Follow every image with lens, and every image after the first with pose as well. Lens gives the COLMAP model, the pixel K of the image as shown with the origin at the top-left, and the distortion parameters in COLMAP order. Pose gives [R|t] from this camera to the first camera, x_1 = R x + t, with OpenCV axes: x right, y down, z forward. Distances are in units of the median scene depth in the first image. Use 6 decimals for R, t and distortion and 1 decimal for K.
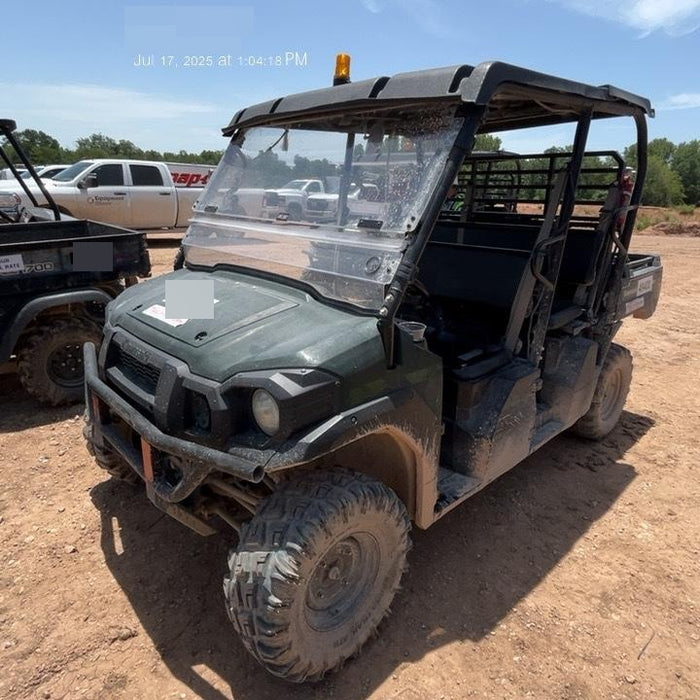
lens RADIAL K [[487.5, 0, 353.7], [0, 487.5, 364.0], [0, 0, 1]] dist [-0.002198, -0.004794]
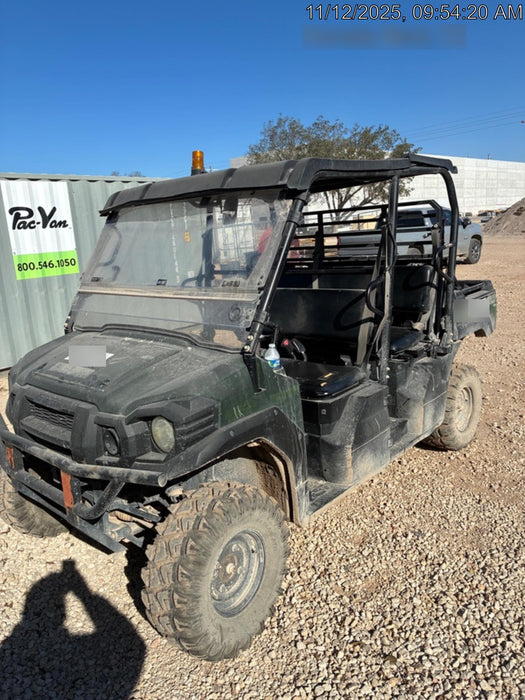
lens RADIAL K [[524.4, 0, 261.3], [0, 524.4, 351.1], [0, 0, 1]] dist [-0.012554, -0.006636]
pose [[0.993372, -0.097672, 0.060601, 0.009827], [0.104310, 0.987485, -0.118290, 0.051124], [-0.048289, 0.123827, 0.991128, -0.289555]]
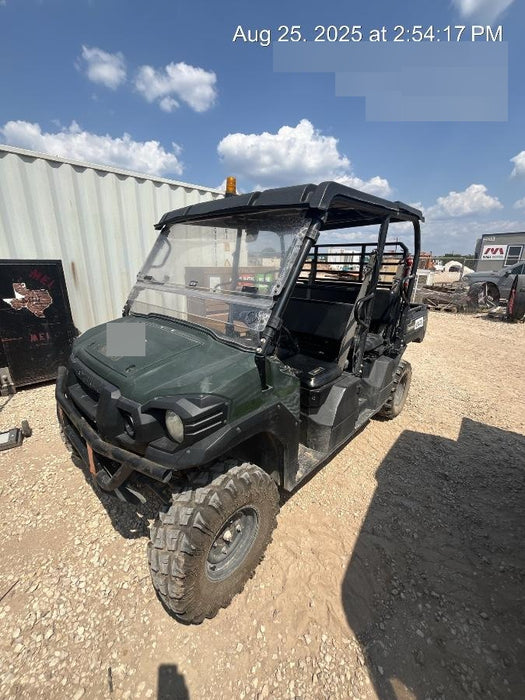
lens RADIAL K [[284.3, 0, 266.3], [0, 284.3, 357.4], [0, 0, 1]] dist [-0.000298, -0.000221]
pose [[0.997538, -0.014266, 0.068662, 0.017596], [0.015806, 0.999634, -0.021940, -0.049291], [-0.068324, 0.022971, 0.997399, 0.115171]]
